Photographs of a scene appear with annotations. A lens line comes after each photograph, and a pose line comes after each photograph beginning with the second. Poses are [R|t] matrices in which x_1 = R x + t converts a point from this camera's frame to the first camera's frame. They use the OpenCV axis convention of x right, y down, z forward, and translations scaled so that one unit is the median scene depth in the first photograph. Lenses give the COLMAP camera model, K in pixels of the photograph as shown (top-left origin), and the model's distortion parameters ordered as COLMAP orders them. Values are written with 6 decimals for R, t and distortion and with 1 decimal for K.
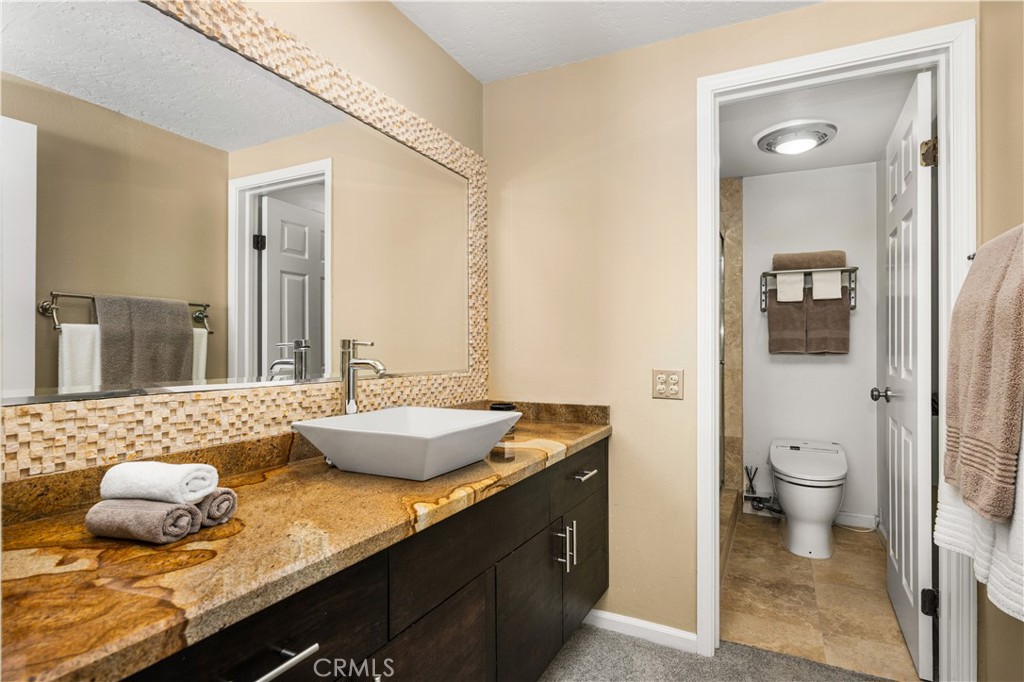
lens RADIAL K [[526.7, 0, 565.6], [0, 526.7, 344.7], [0, 0, 1]] dist [0.002448, -0.001875]
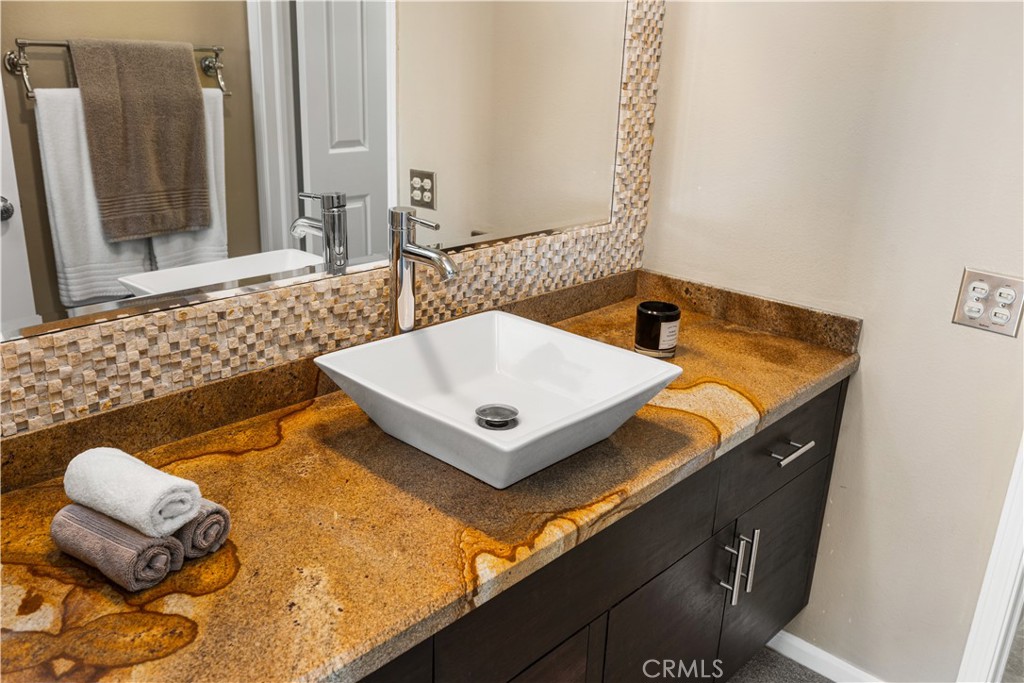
lens RADIAL K [[884.0, 0, 509.6], [0, 884.0, 342.6], [0, 0, 1]] dist [-0.002218, -0.000576]
pose [[0.944813, 0.146800, -0.292879, 0.018307], [-0.038720, 0.937757, 0.345126, -0.253576], [0.325313, -0.314739, 0.891690, 0.124907]]
